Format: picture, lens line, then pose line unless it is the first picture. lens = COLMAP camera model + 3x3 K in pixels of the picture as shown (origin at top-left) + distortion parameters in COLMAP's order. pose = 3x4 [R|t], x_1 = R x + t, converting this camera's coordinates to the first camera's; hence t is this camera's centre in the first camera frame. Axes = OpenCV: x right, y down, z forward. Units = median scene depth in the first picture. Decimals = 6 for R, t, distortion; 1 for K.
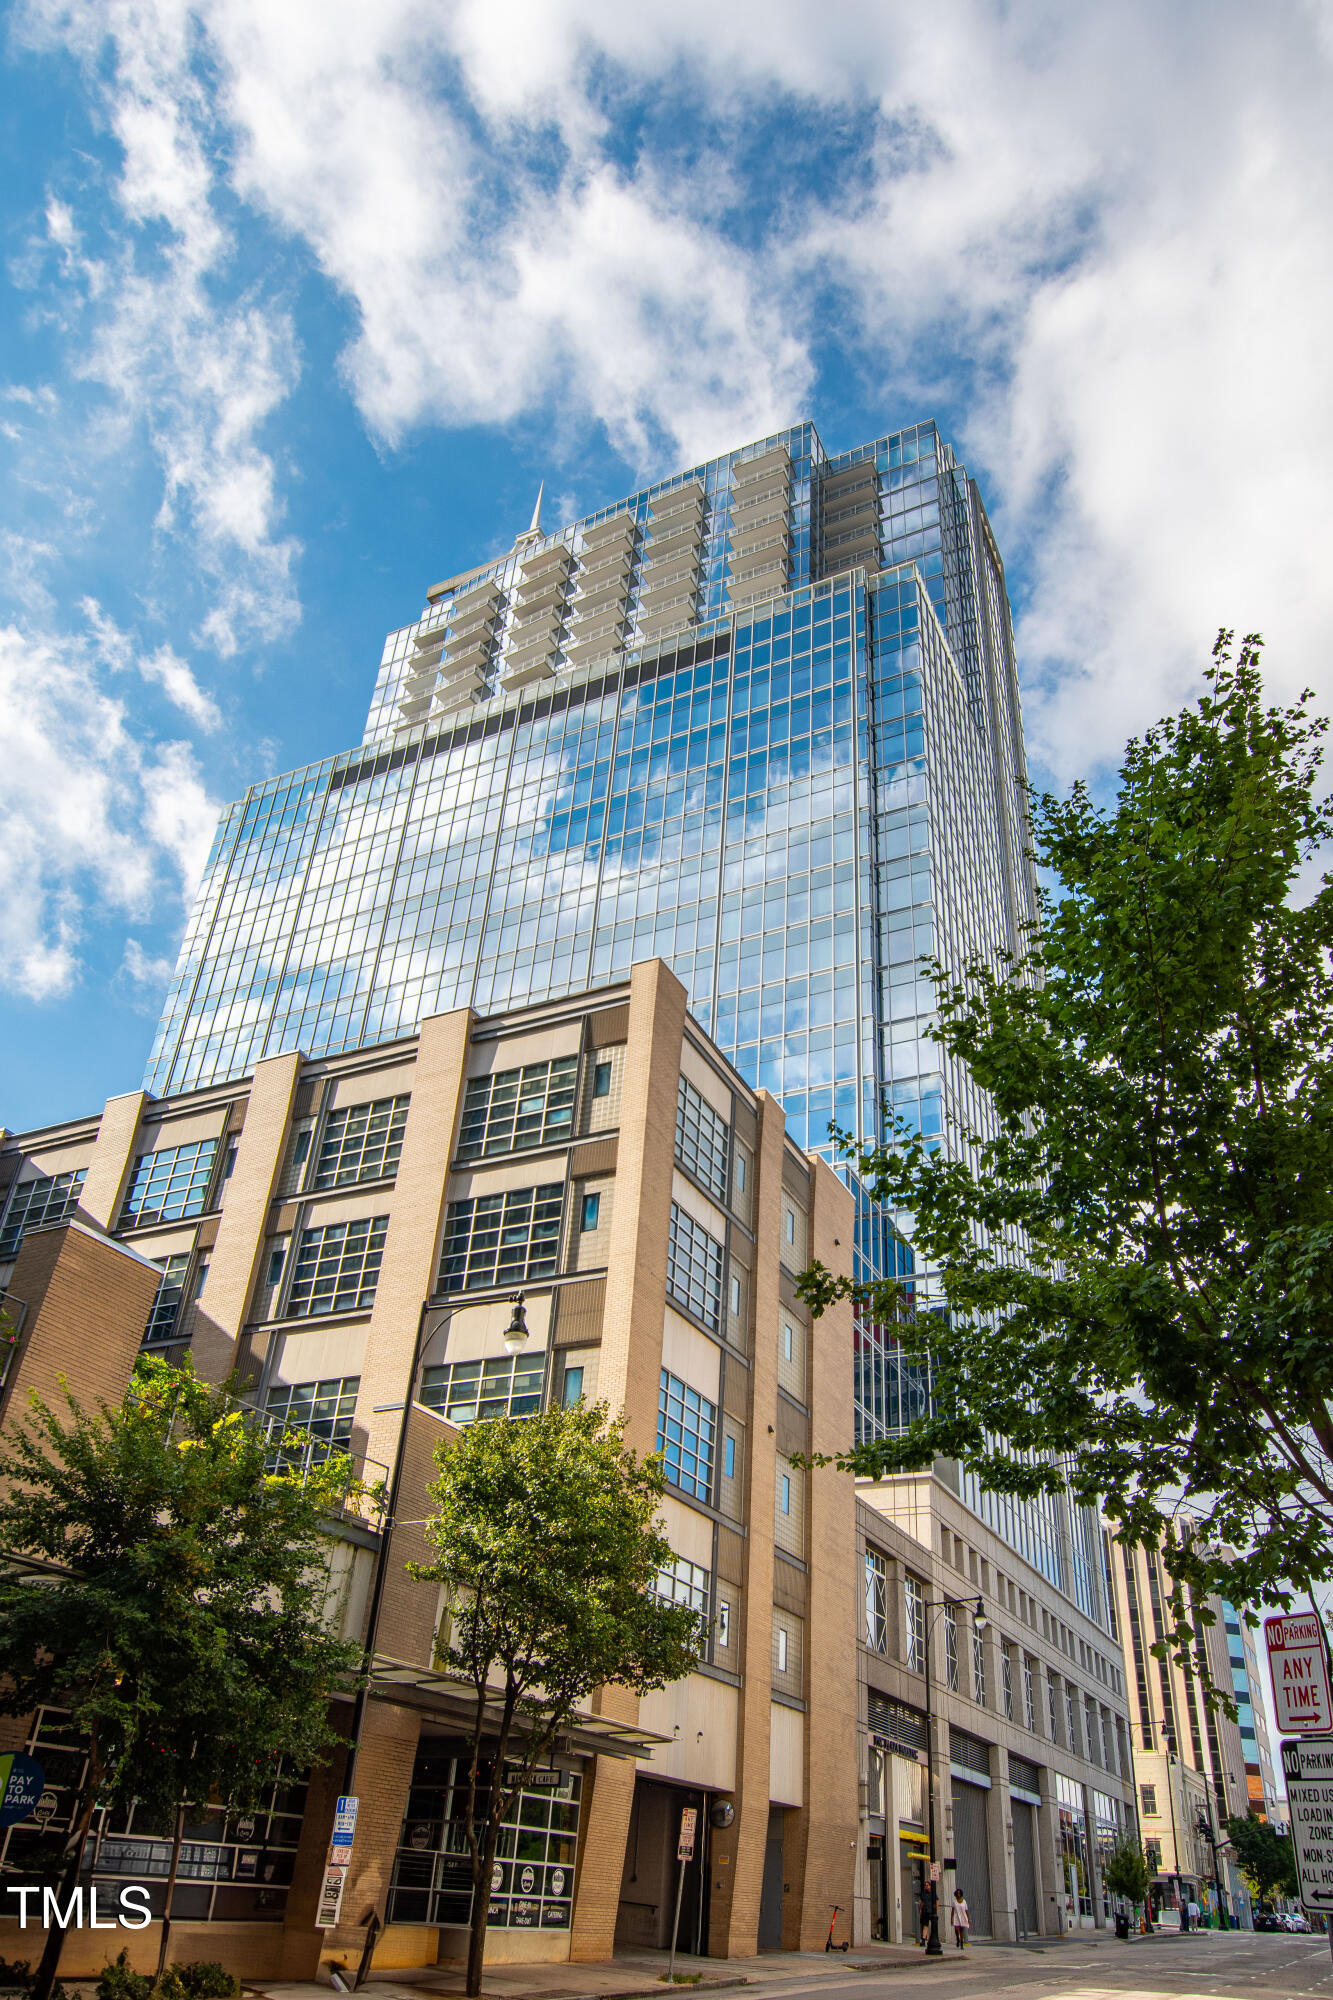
lens RADIAL K [[1366.7, 0, 667.7], [0, 1366.7, 1101.7], [0, 0, 1]] dist [-0.045087, 0.052646]
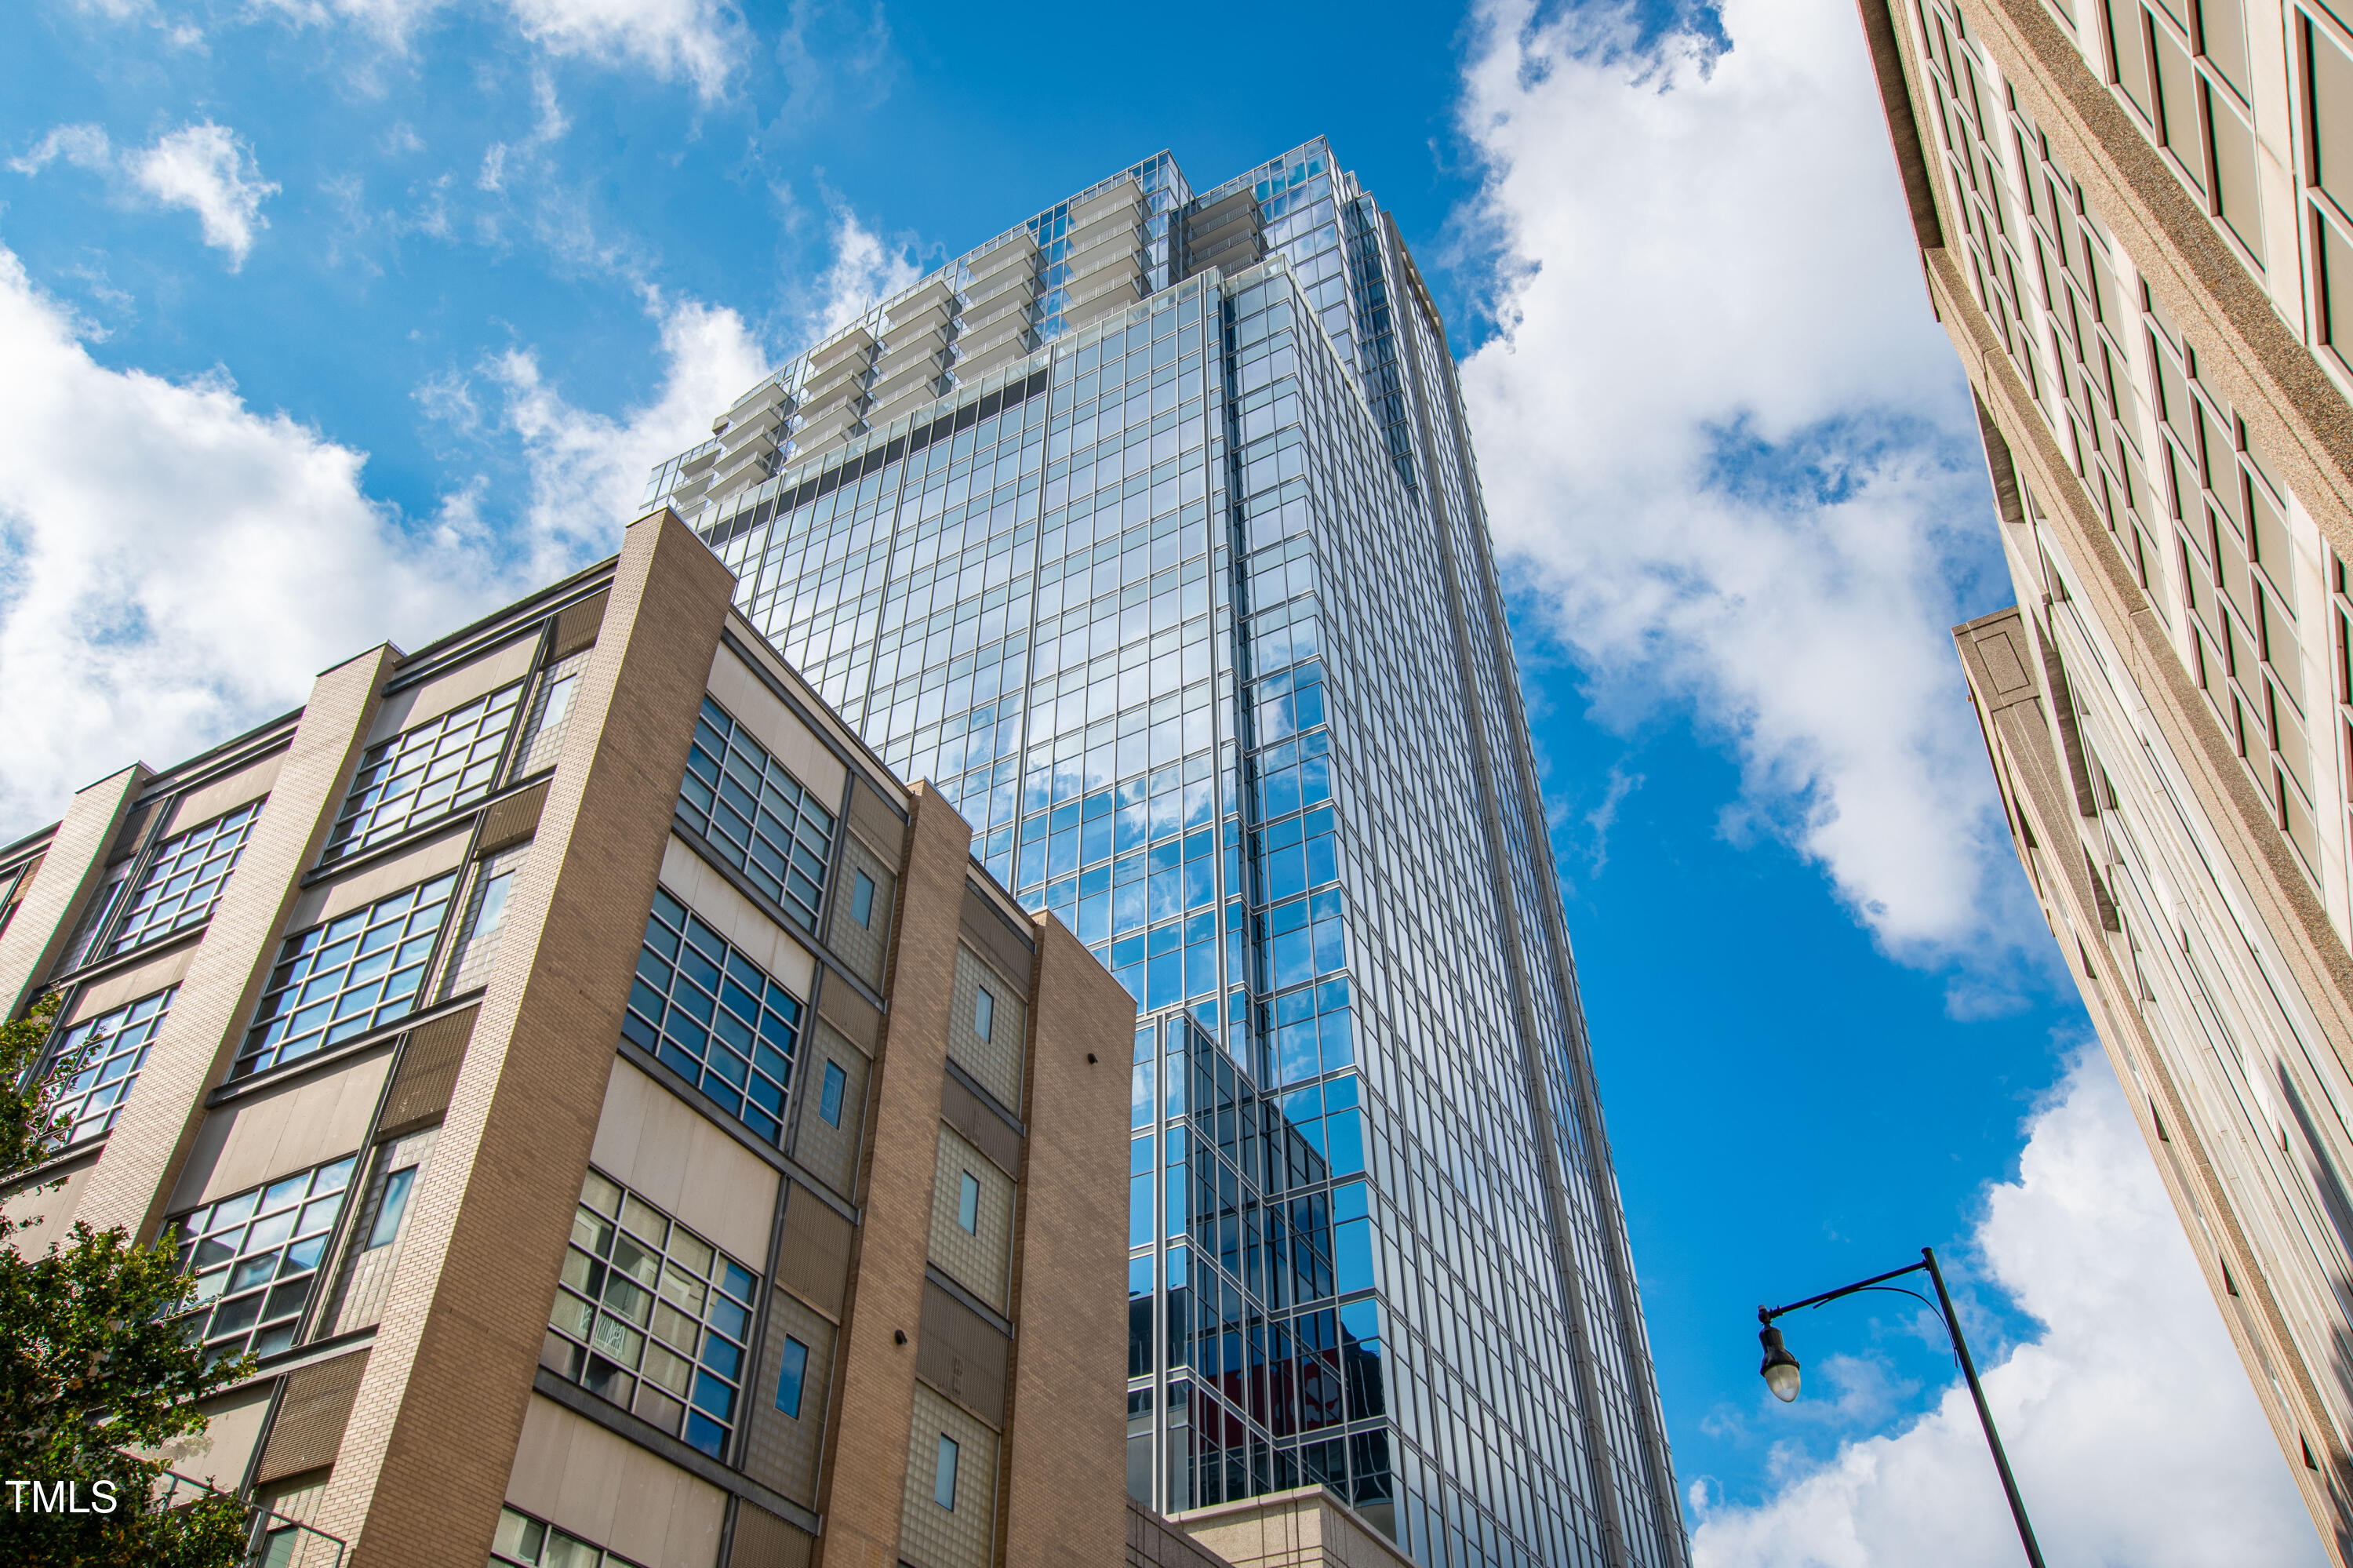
lens RADIAL K [[1771.1, 0, 1176.6], [0, 1771.1, 730.5], [0, 0, 1]] dist [-0.016132, -0.004039]
pose [[0.997352, -0.068221, 0.025206, 0.177510], [0.072228, 0.969682, -0.233450, 0.172920], [-0.008516, 0.234653, 0.972042, 0.255721]]
